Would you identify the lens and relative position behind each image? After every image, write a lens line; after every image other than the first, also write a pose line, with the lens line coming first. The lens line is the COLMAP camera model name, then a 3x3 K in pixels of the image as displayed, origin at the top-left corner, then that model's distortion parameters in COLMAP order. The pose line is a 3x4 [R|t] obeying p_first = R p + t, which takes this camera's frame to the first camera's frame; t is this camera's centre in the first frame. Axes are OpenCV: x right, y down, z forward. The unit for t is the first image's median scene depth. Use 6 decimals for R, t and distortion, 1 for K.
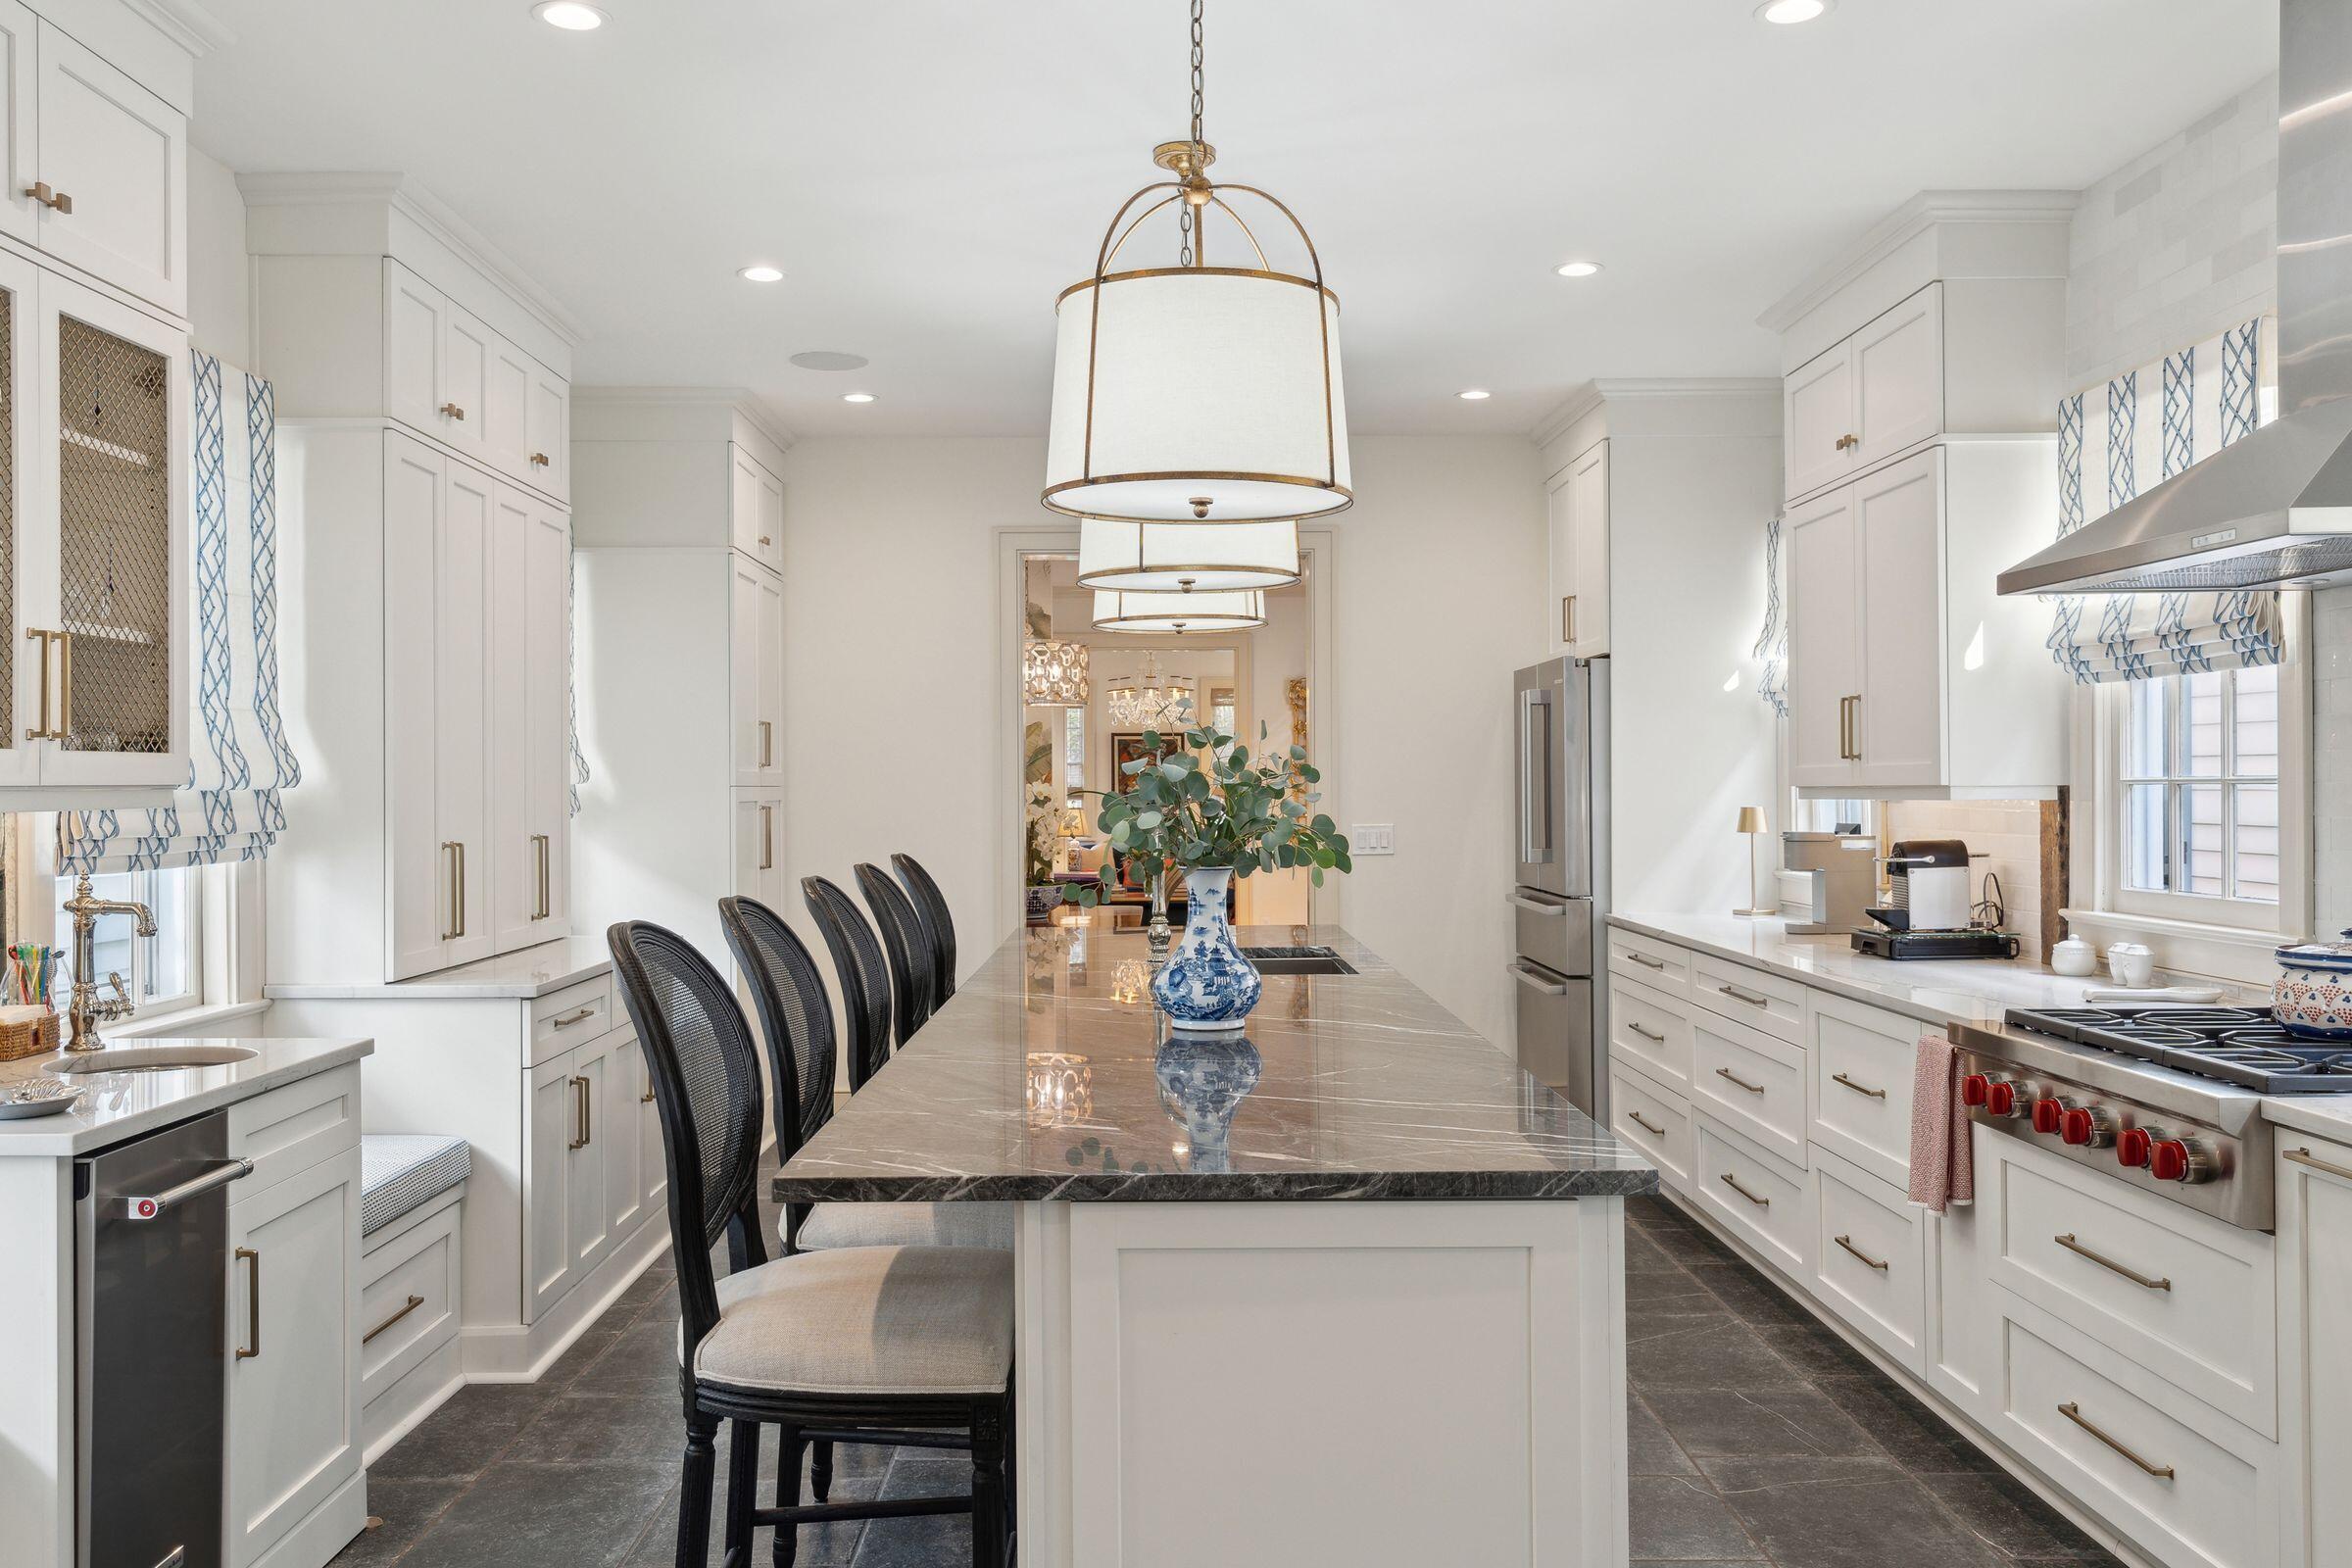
lens RADIAL K [[1882.9, 0, 1122.2], [0, 1882.9, 781.4], [0, 0, 1]] dist [0.001744, 0.000820]
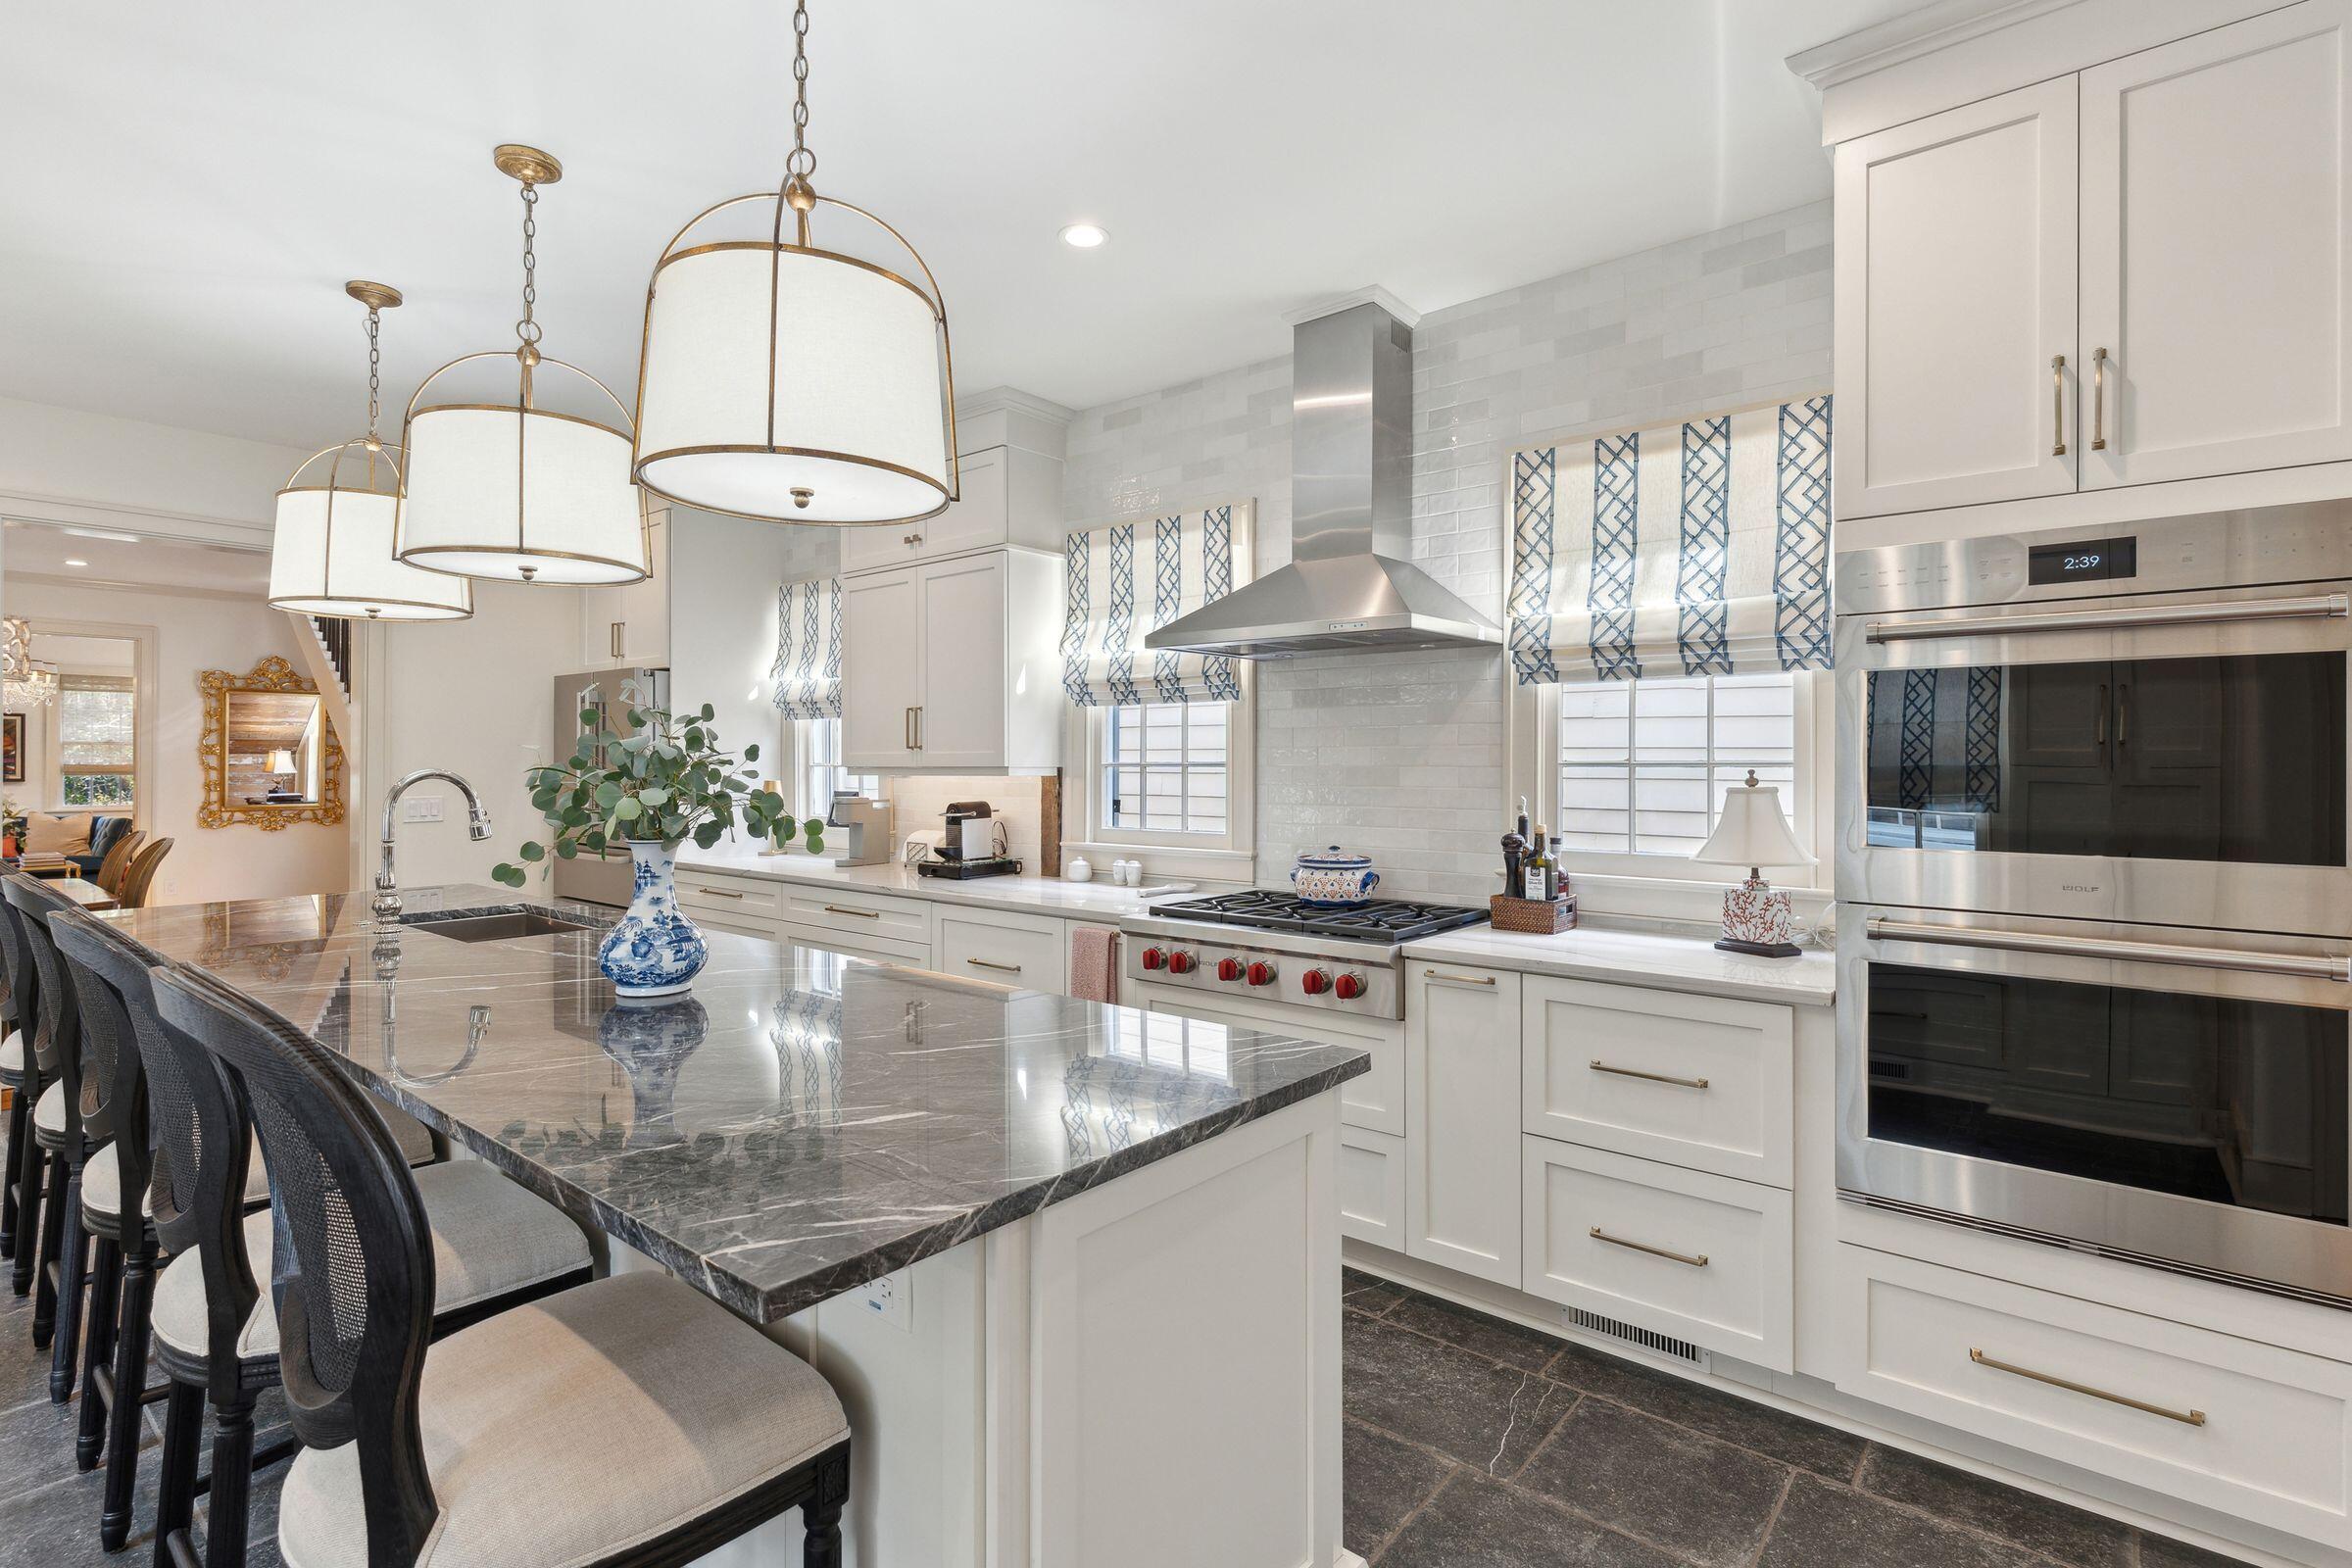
lens RADIAL K [[1136.4, 0, 1182.7], [0, 1136.4, 763.5], [0, 0, 1]] dist [0.001761, 0.000080]
pose [[0.627214, 0.007804, 0.778808, -0.222348], [-0.007023, 0.999966, -0.004364, 0.002621], [-0.778815, -0.002732, 0.627247, 0.306862]]
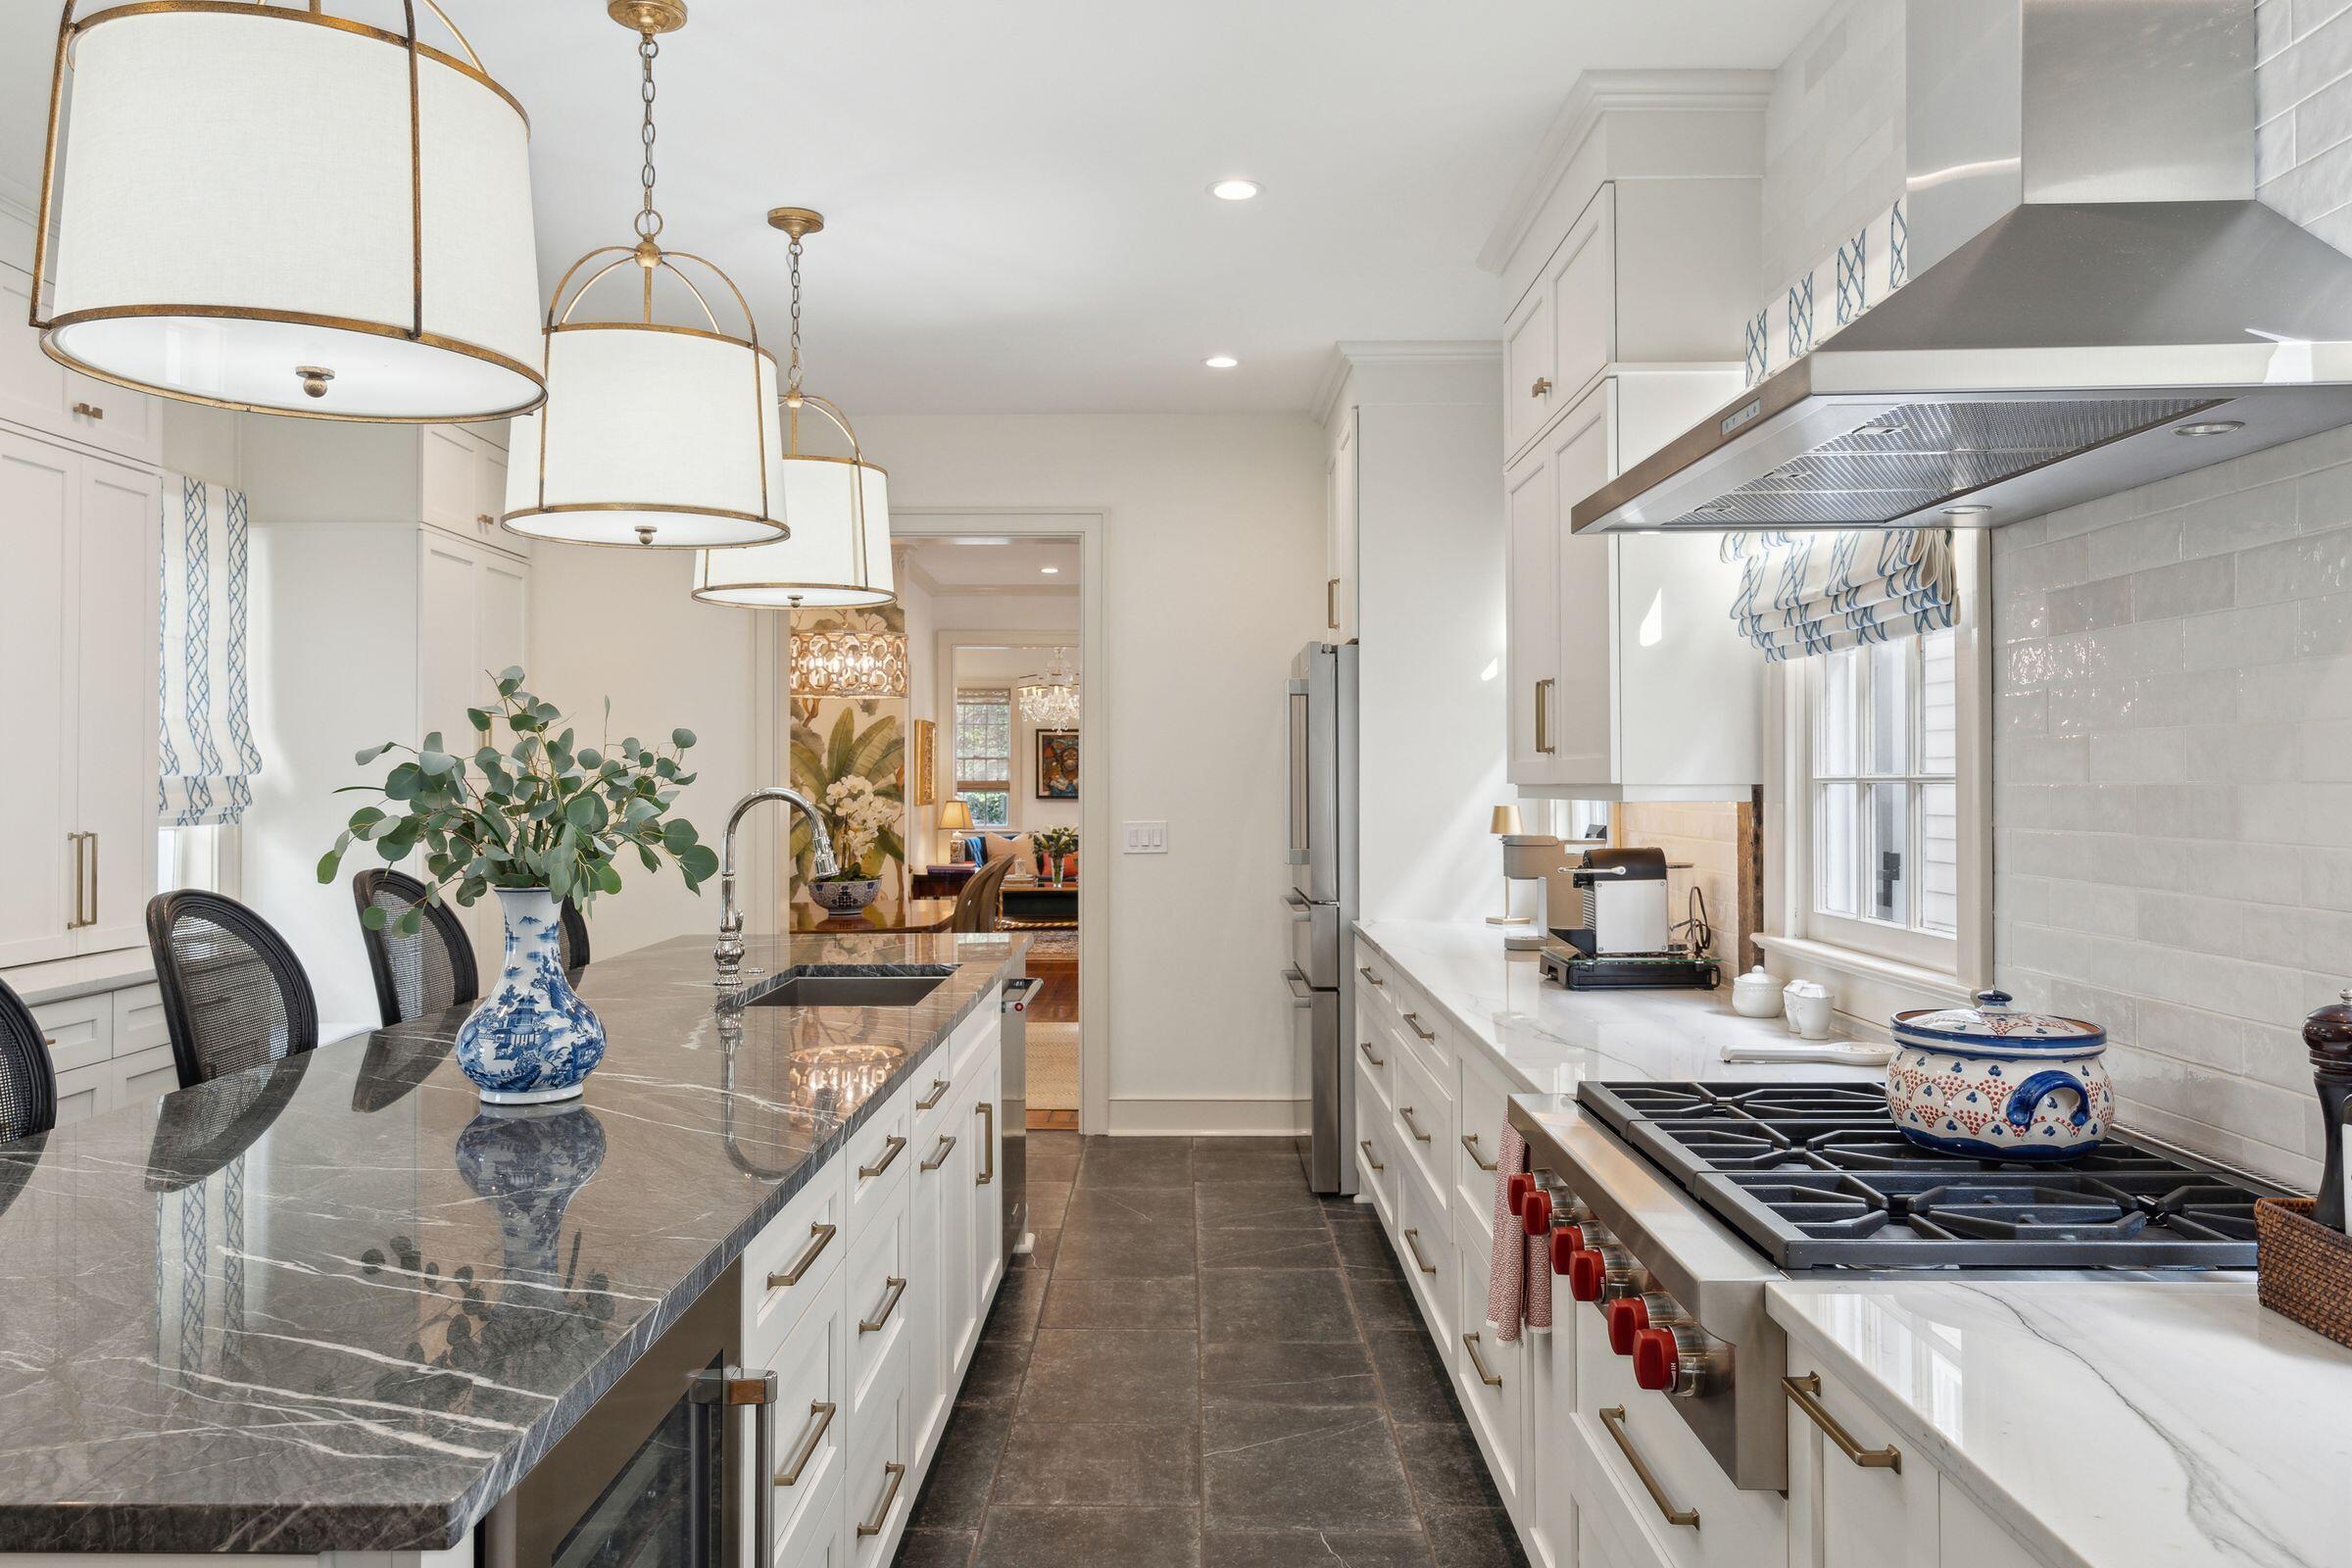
lens RADIAL K [[1676.6, 0, 1141.1], [0, 1676.6, 758.4], [0, 0, 1]] dist [0.003257, 0.000560]
pose [[0.999905, 0.004201, -0.013125, 0.250225], [-0.004335, 0.999938, -0.010210, -0.000684], [0.013081, 0.010266, 0.999862, 0.269464]]
